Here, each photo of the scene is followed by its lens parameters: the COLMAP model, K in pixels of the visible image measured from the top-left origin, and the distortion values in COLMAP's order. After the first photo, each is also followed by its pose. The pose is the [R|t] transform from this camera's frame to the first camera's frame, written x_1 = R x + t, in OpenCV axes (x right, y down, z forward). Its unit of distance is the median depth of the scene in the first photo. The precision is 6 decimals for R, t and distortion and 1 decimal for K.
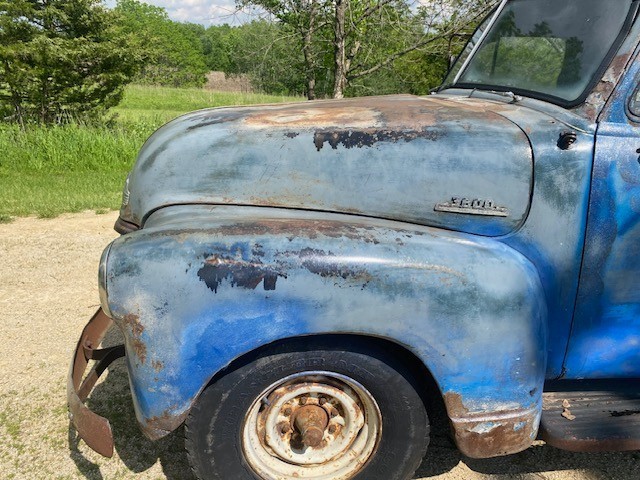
lens RADIAL K [[488.1, 0, 320.0], [0, 488.1, 237.4], [0, 0, 1]] dist [0.045938, -0.052354]
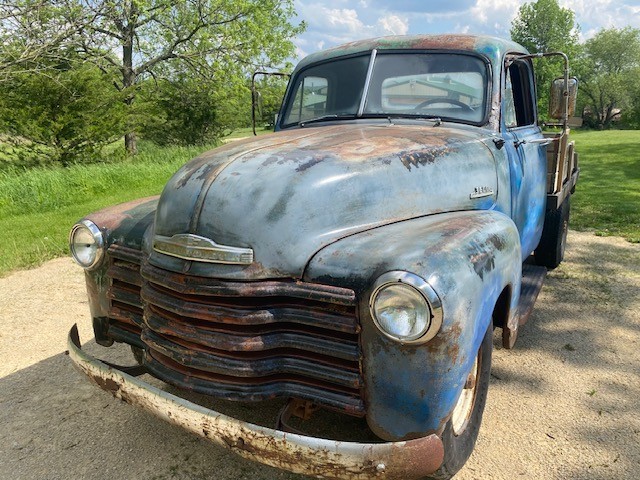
lens RADIAL K [[488.1, 0, 320.0], [0, 488.1, 237.4], [0, 0, 1]] dist [0.045938, -0.052354]
pose [[0.622833, -0.234543, 0.746370, -1.176288], [0.270655, 0.959694, 0.075722, -0.177142], [-0.734047, 0.154847, 0.661209, 0.371716]]
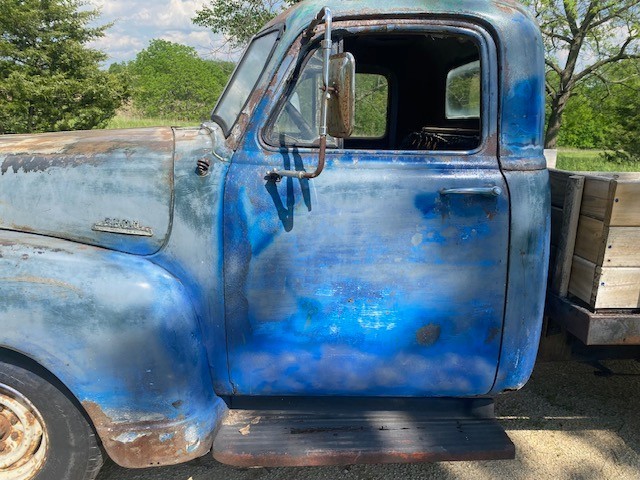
lens RADIAL K [[488.1, 0, 320.0], [0, 488.1, 237.4], [0, 0, 1]] dist [0.045938, -0.052354]
pose [[0.998094, 0.014611, -0.059959, 0.800338], [-0.018470, 0.997758, -0.064328, 0.021952], [0.058885, 0.065313, 0.996126, -0.048718]]
